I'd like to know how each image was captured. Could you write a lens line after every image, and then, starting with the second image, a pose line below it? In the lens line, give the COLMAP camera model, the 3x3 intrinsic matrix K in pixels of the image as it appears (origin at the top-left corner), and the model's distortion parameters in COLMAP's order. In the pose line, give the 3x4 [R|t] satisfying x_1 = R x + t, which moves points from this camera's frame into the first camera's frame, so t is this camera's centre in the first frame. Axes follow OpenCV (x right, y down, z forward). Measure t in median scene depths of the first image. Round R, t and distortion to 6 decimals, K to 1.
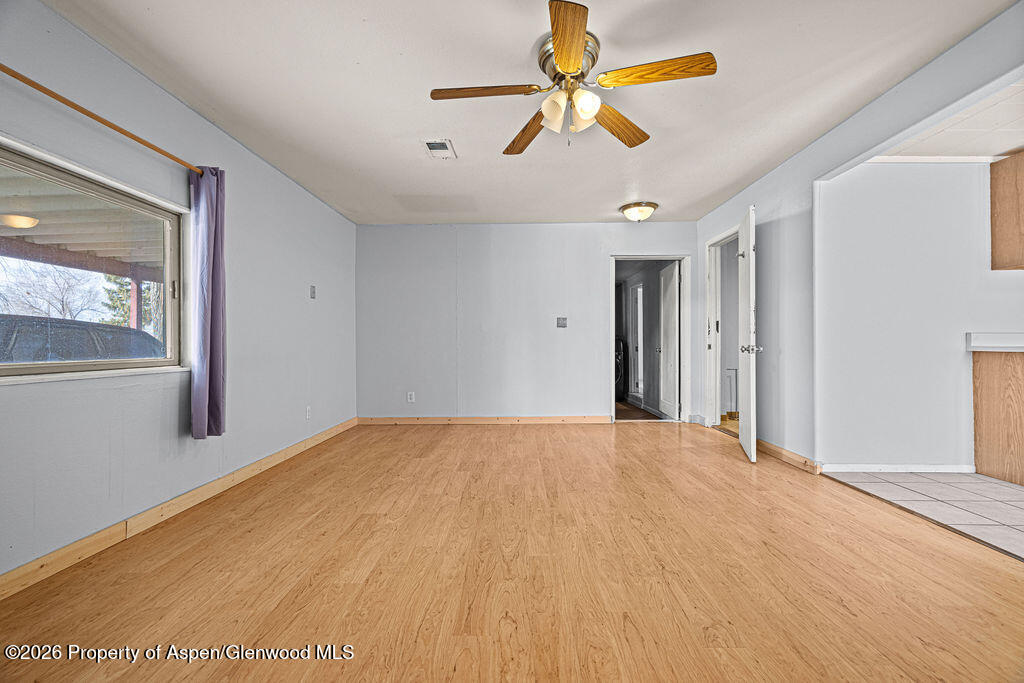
lens RADIAL K [[436.3, 0, 507.7], [0, 436.3, 334.5], [0, 0, 1]] dist [0.008138, -0.000852]
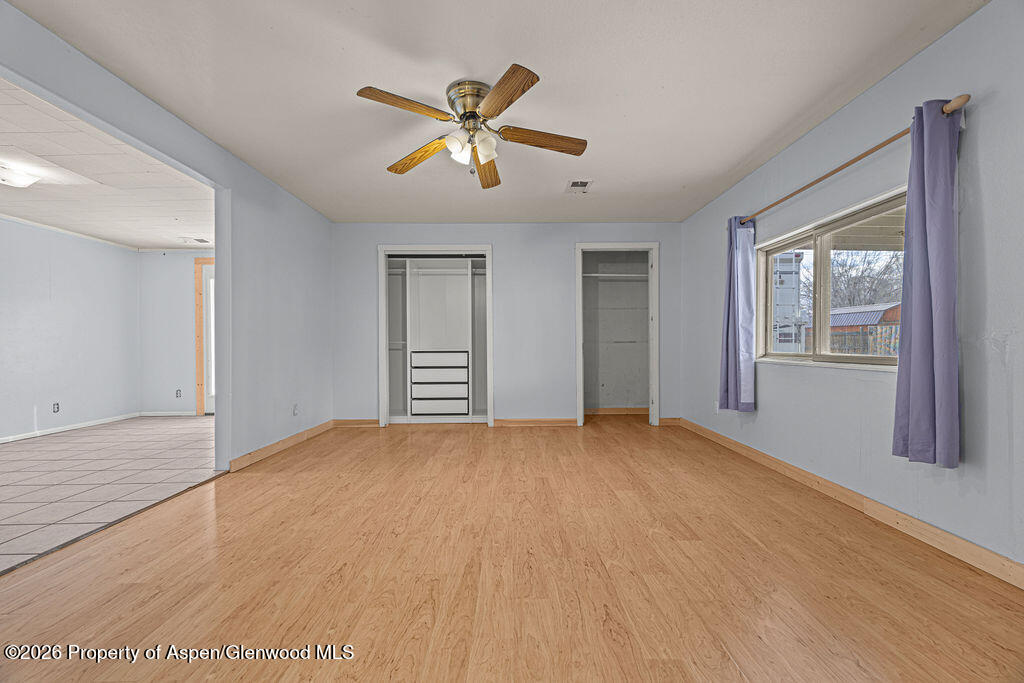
lens RADIAL K [[436.3, 0, 516.5], [0, 436.3, 348.8], [0, 0, 1]] dist [0.008138, -0.000852]
pose [[-0.999278, 0.009836, -0.036691, 0.063992], [0.010405, 0.999828, -0.015334, 0.043164], [0.036533, -0.015704, -0.999209, 1.930967]]
